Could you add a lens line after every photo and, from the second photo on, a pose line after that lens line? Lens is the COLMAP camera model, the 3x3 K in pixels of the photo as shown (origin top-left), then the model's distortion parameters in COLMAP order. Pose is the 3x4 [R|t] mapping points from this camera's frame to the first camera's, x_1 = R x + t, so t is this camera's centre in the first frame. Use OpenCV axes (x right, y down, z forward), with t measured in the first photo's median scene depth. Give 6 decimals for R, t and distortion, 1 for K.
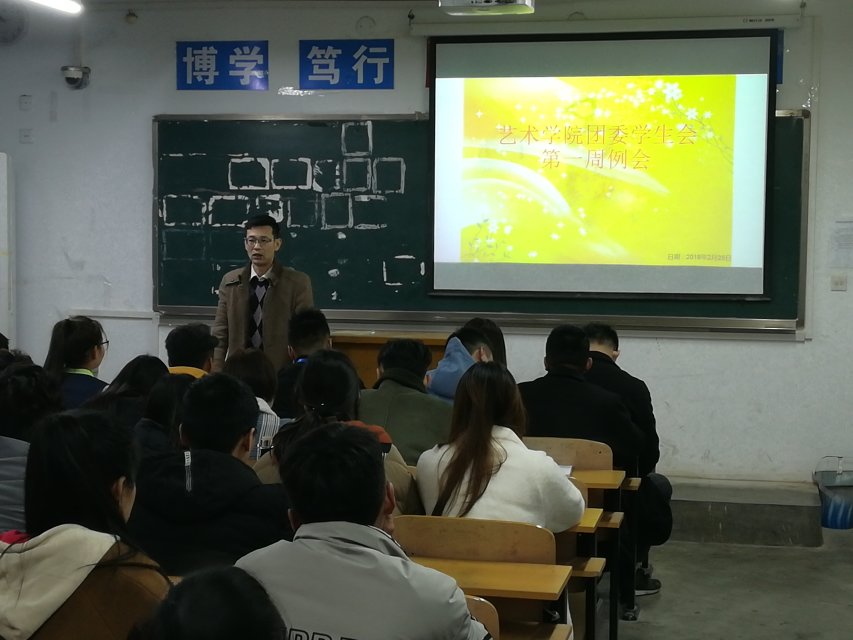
lens RADIAL K [[1592.5, 0, 425.9], [0, 1592.5, 322.4], [0, 0, 1]] dist [-0.069063, 0.000000]
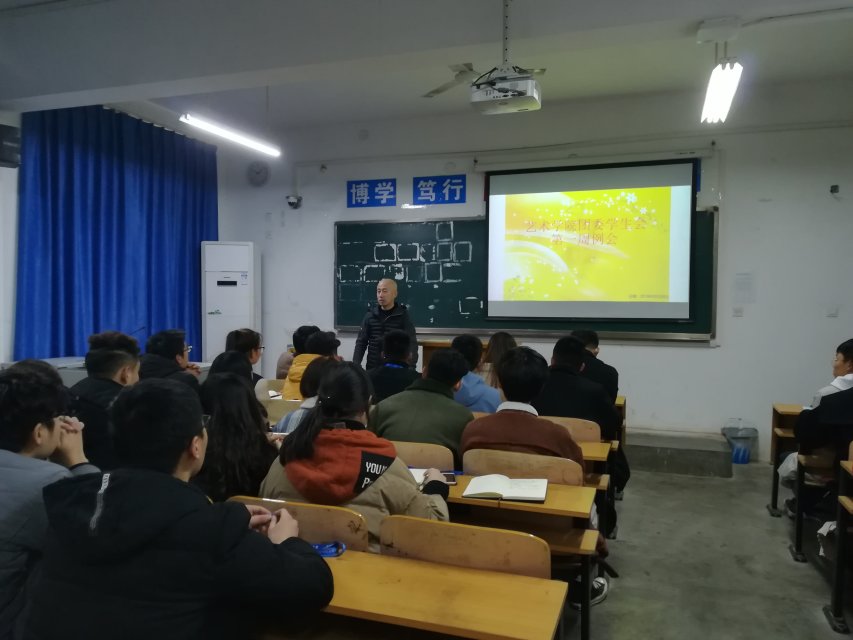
lens RADIAL K [[651.6, 0, 406.6], [0, 651.6, 324.7], [0, 0, 1]] dist [-0.004078, -0.021450]
pose [[0.987938, -0.000455, -0.154849, 0.027218], [-0.003006, 0.999751, -0.022112, 0.004365], [0.154820, 0.022311, 0.987691, 0.285736]]
